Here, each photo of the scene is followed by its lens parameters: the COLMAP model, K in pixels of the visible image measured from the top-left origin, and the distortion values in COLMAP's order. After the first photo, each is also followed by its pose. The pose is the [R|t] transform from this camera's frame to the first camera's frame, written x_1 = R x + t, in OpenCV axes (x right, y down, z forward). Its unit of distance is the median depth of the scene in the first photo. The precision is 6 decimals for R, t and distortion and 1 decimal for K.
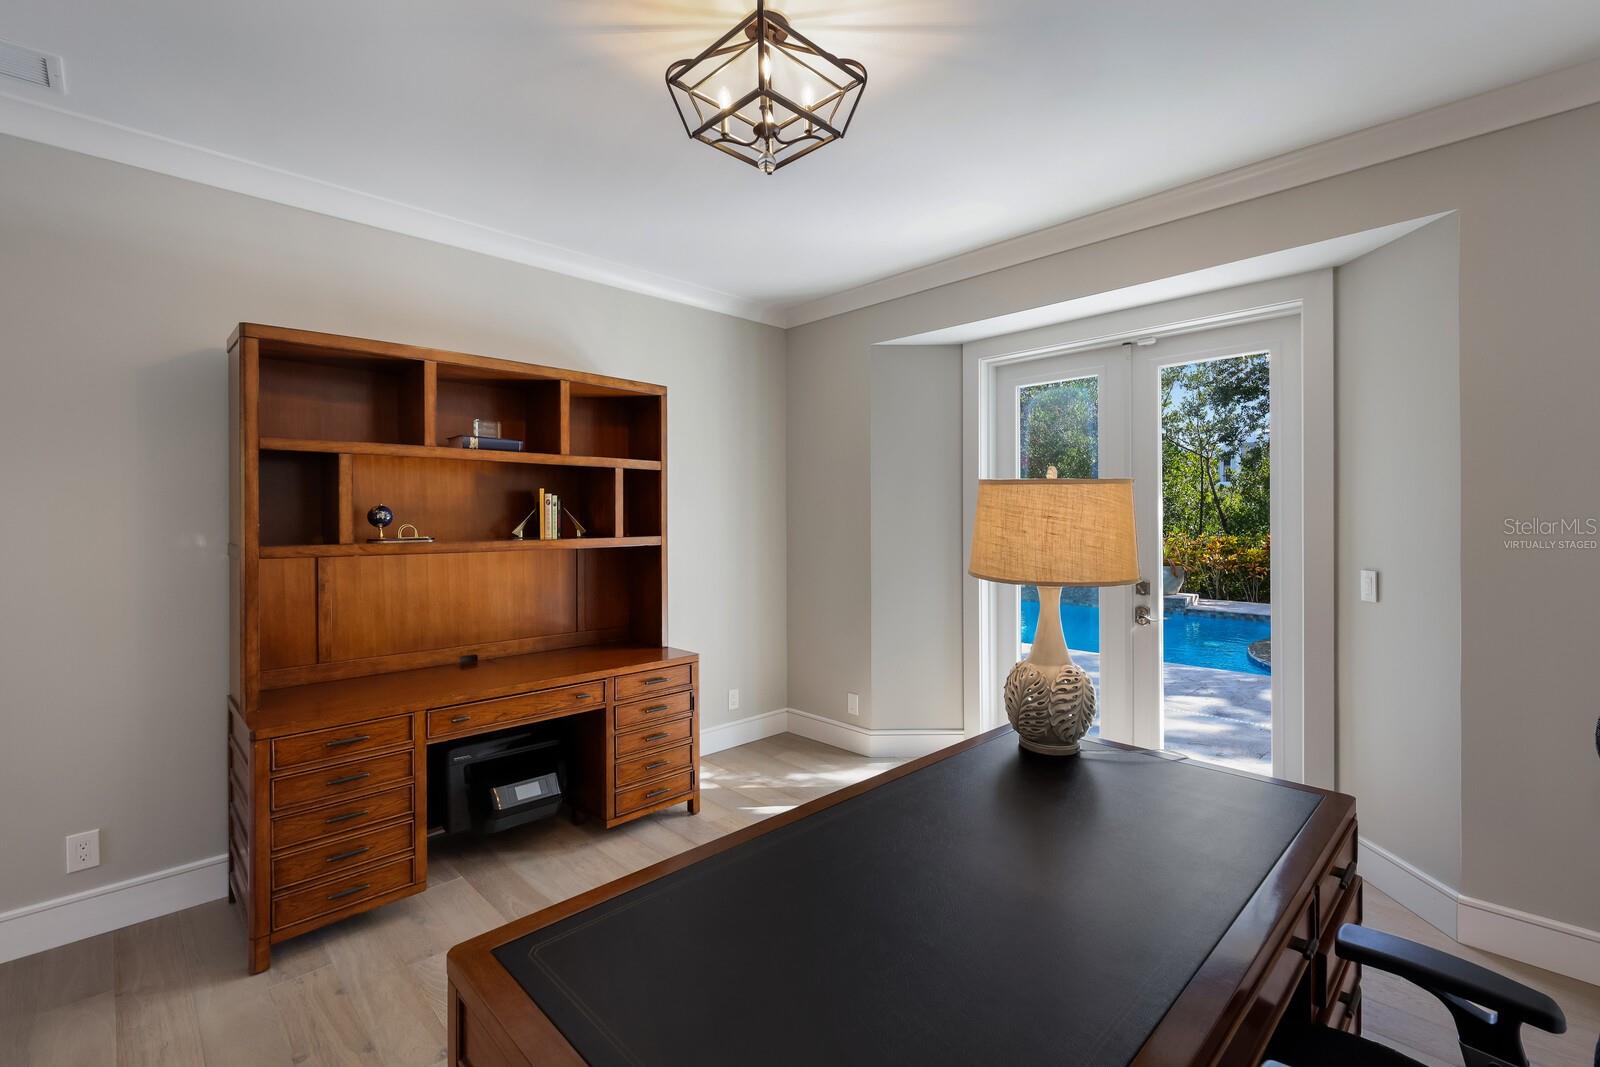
lens RADIAL K [[702.1, 0, 805.6], [0, 702.1, 515.1], [0, 0, 1]] dist [0.000644, -0.000013]
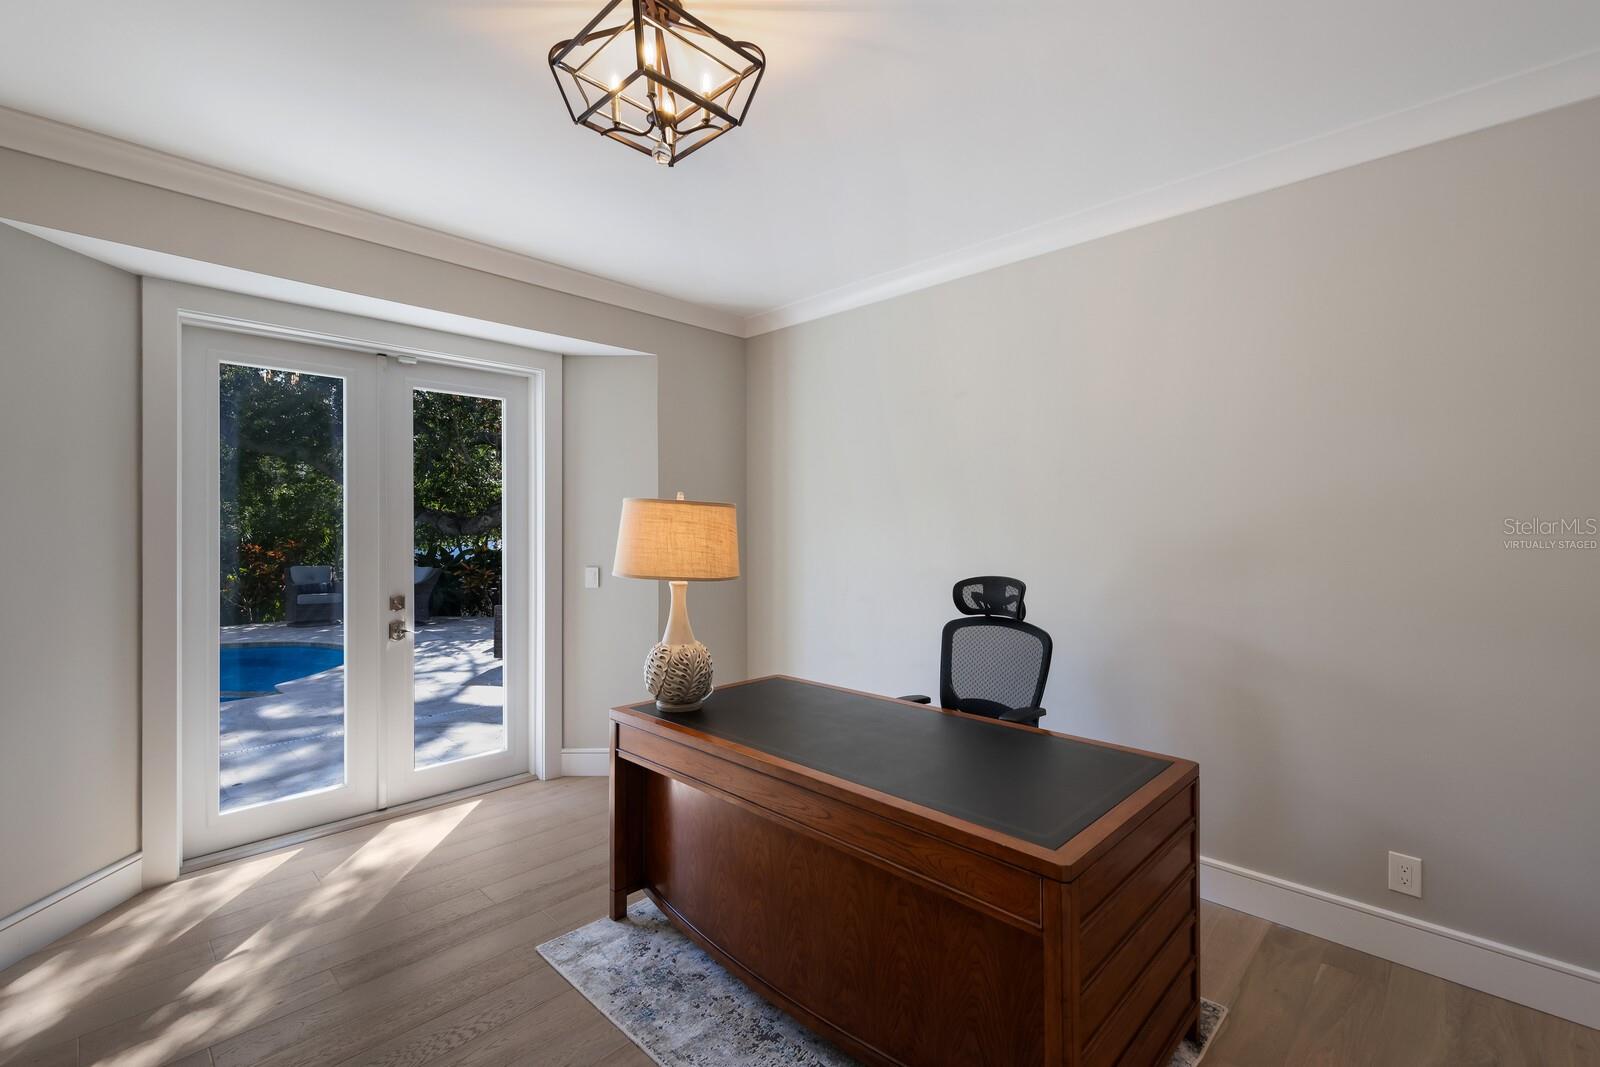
lens RADIAL K [[695.1, 0, 808.5], [0, 695.1, 531.8], [0, 0, 1]] dist [0.001983, -0.000137]
pose [[-0.018665, -0.000942, 0.999825, -0.662368], [0.001122, 0.999999, 0.000963, 0.002226], [-0.999825, 0.001140, -0.018664, 0.539896]]
